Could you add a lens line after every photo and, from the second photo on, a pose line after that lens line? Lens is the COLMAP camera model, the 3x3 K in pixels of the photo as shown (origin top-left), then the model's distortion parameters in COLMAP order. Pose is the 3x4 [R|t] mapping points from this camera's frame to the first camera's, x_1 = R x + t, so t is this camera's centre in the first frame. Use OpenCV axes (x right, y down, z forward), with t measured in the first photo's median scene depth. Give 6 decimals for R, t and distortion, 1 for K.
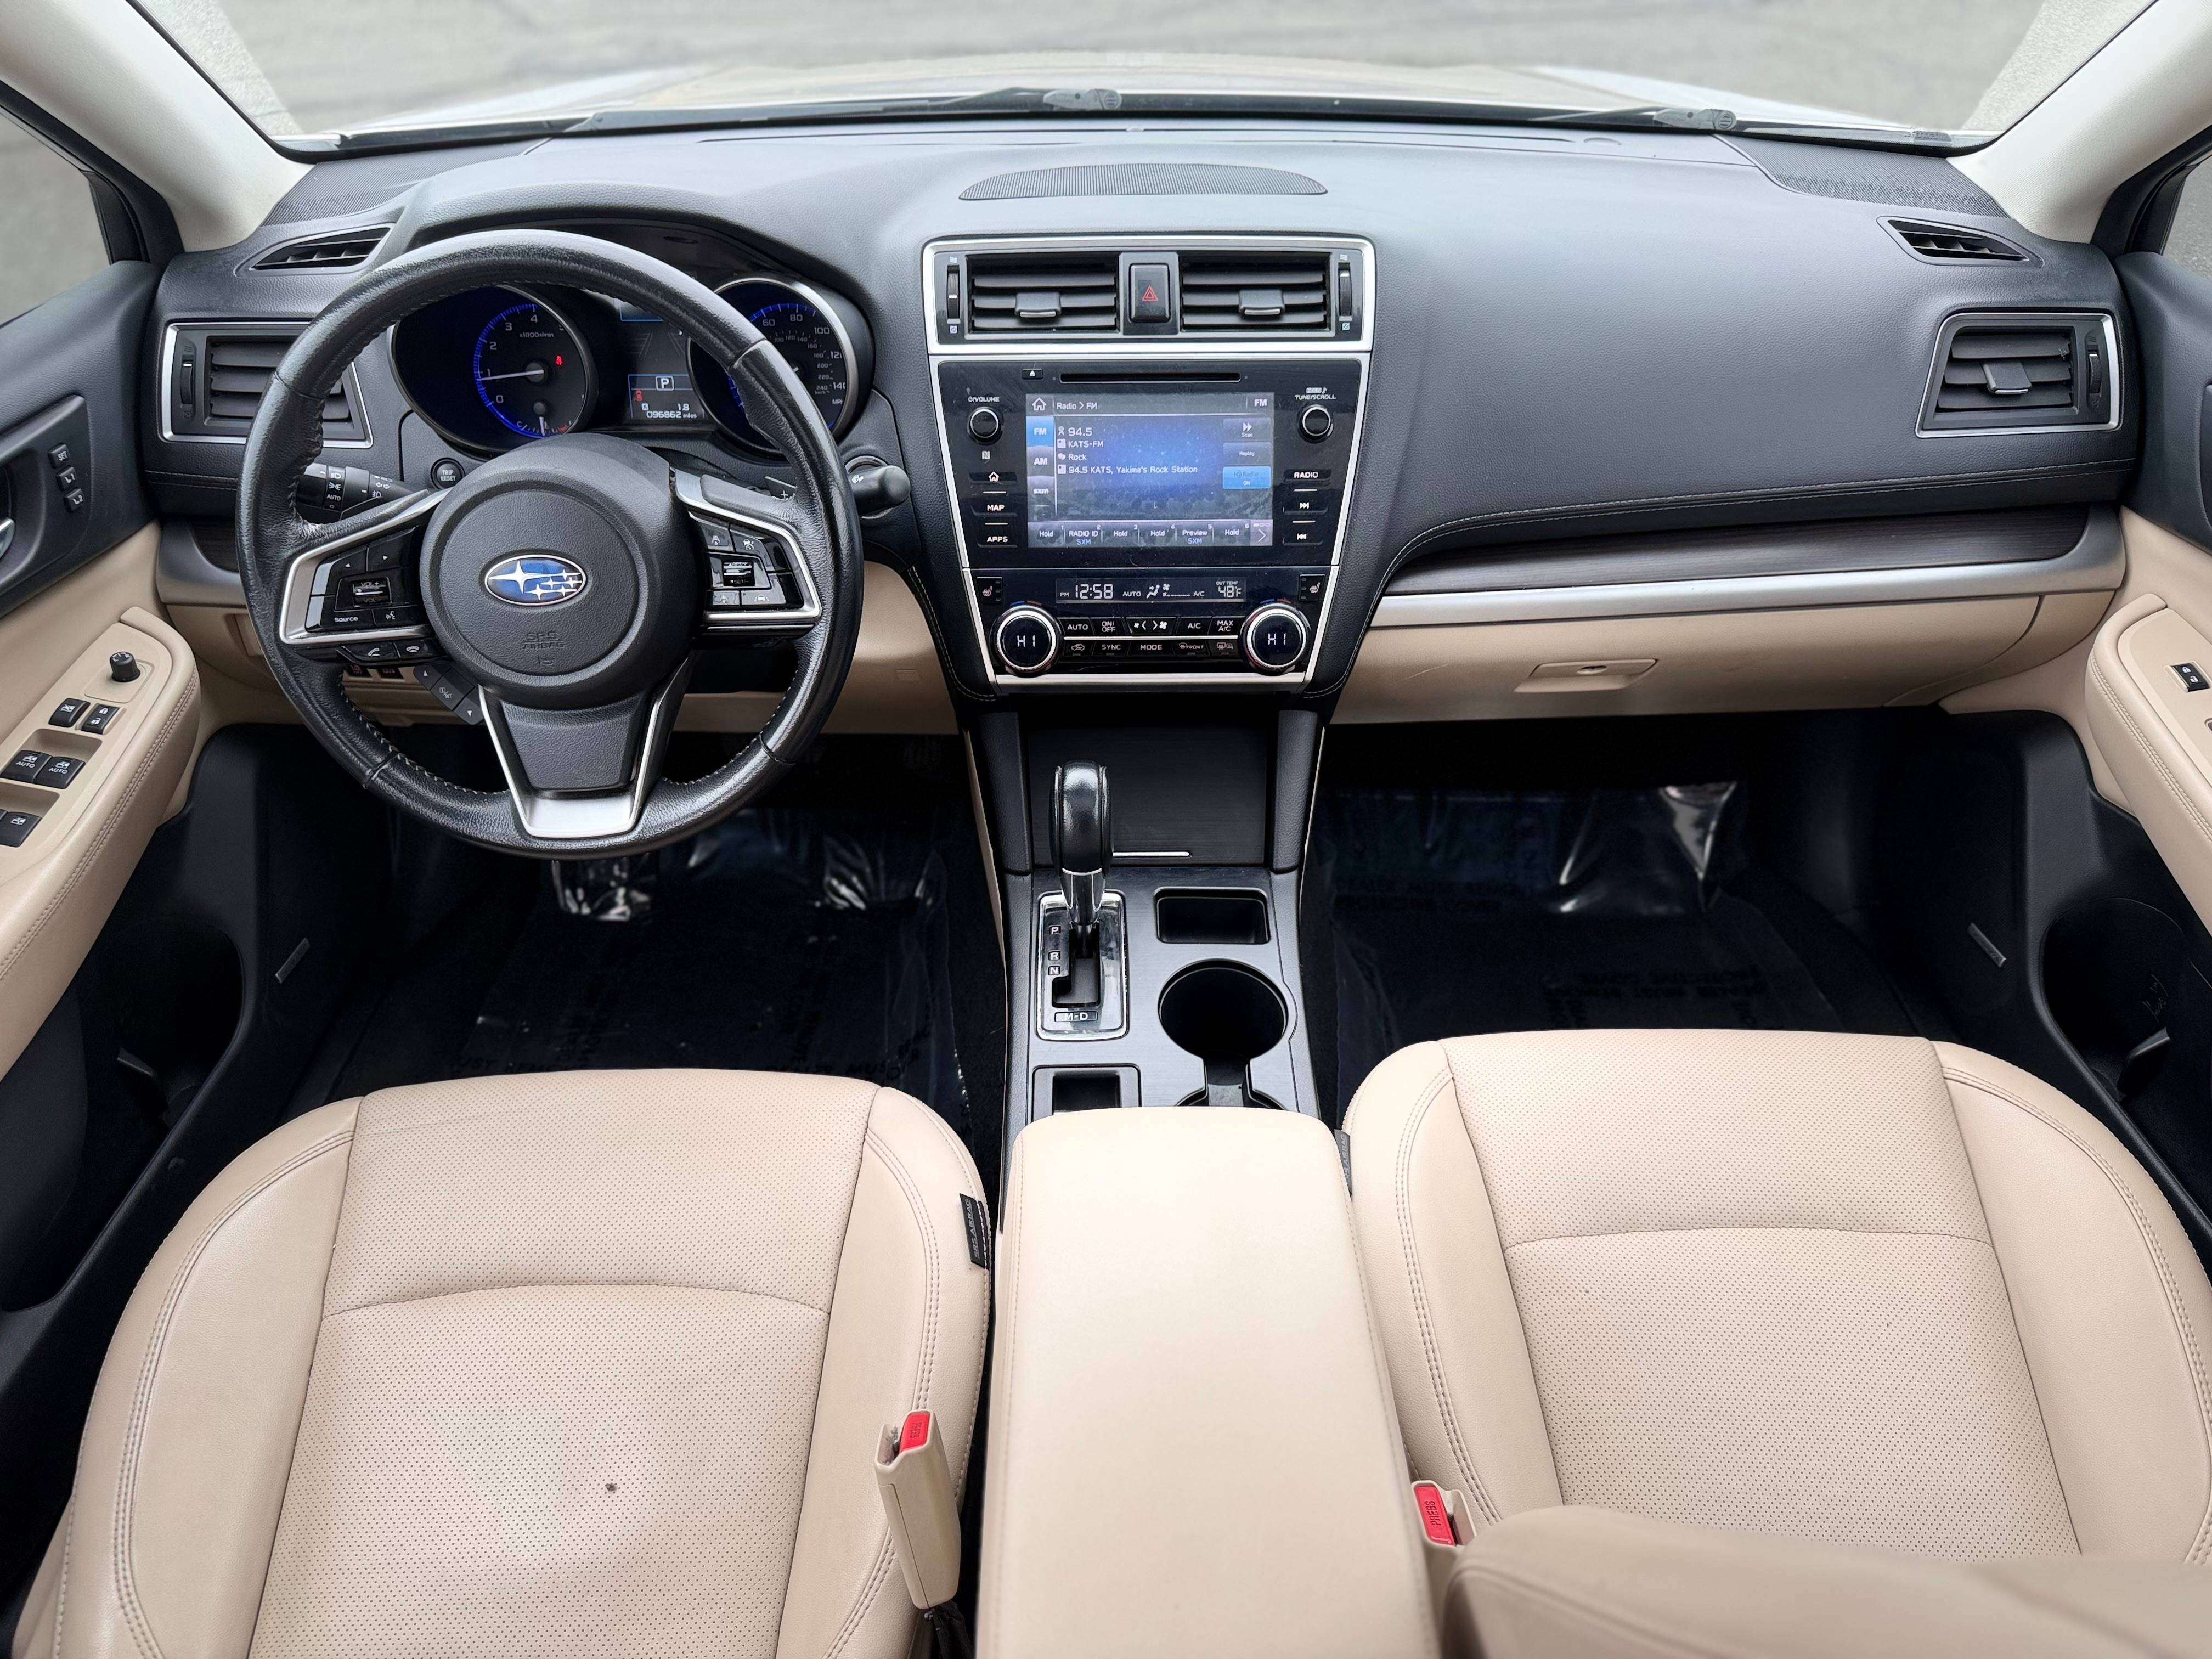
lens RADIAL K [[1608.3, 0, 1115.7], [0, 1608.3, 881.9], [0, 0, 1]] dist [0.077067, -0.076279]
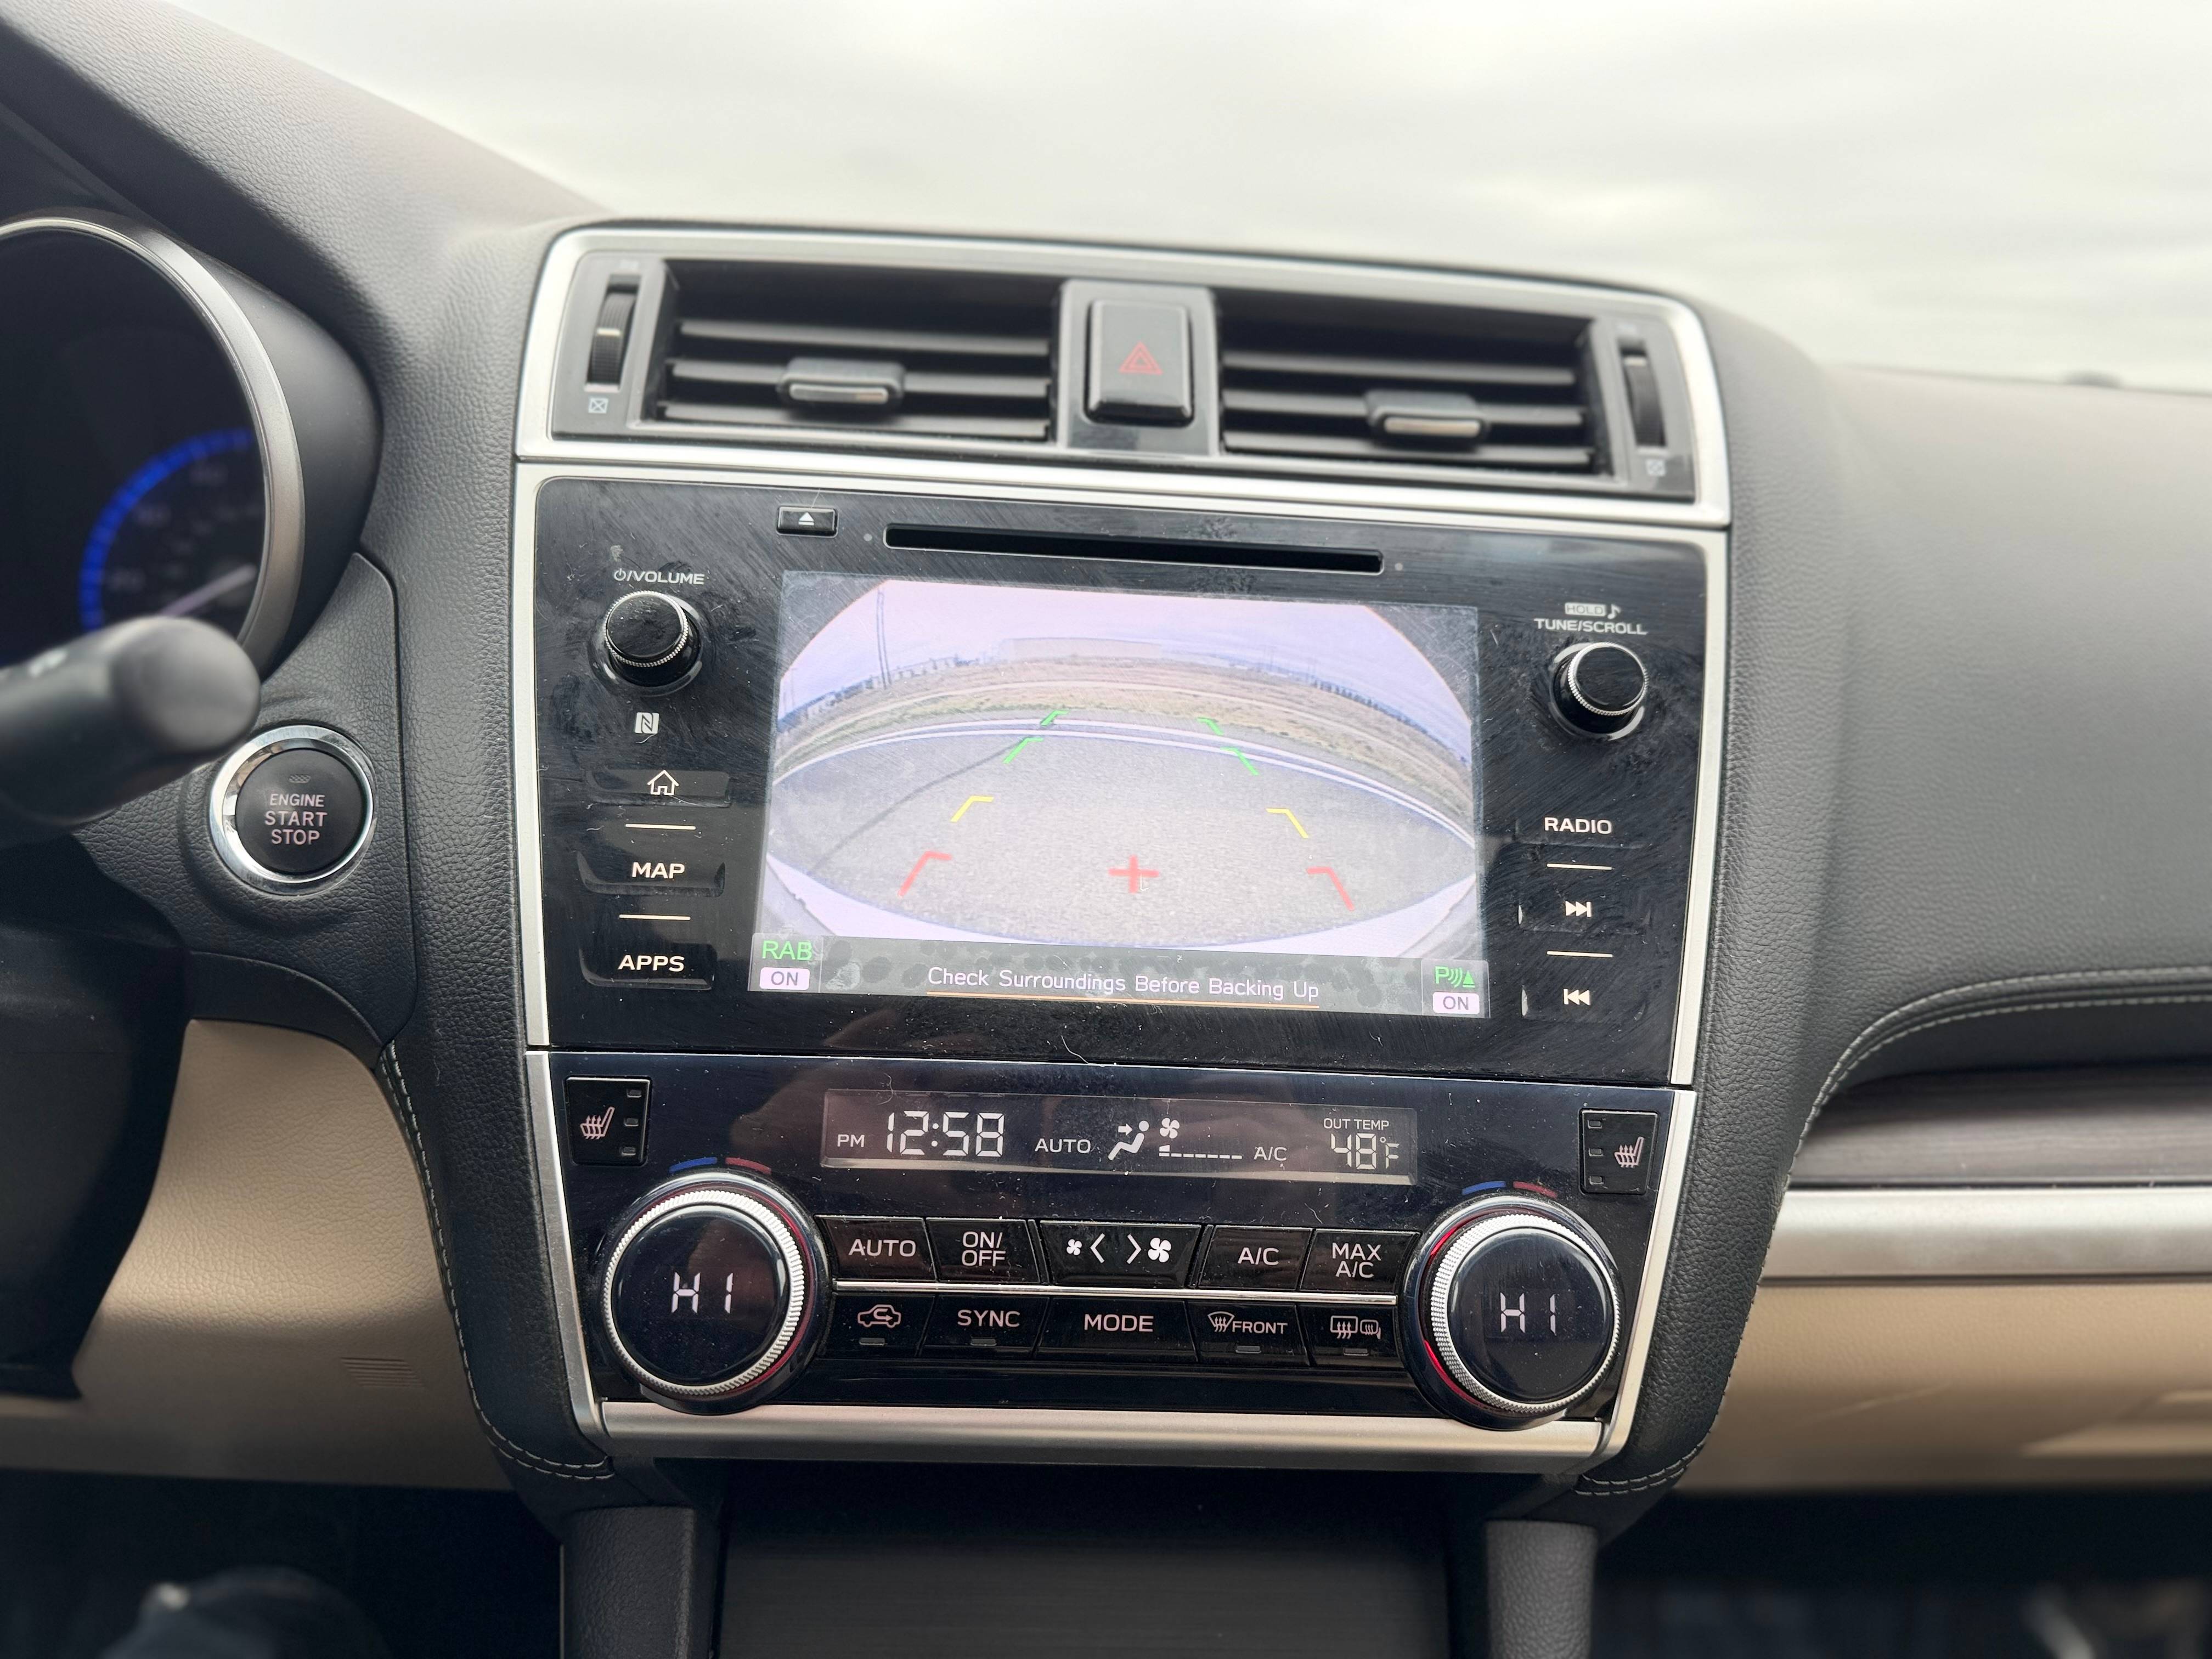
lens RADIAL K [[1608.3, 0, 1110.5], [0, 1608.3, 843.2], [0, 0, 1]] dist [0.077067, -0.076279]
pose [[0.998316, 0.043653, 0.038215, 0.004527], [-0.025811, 0.924086, -0.381313, -0.113449], [-0.051959, 0.379684, 0.923656, 0.686026]]
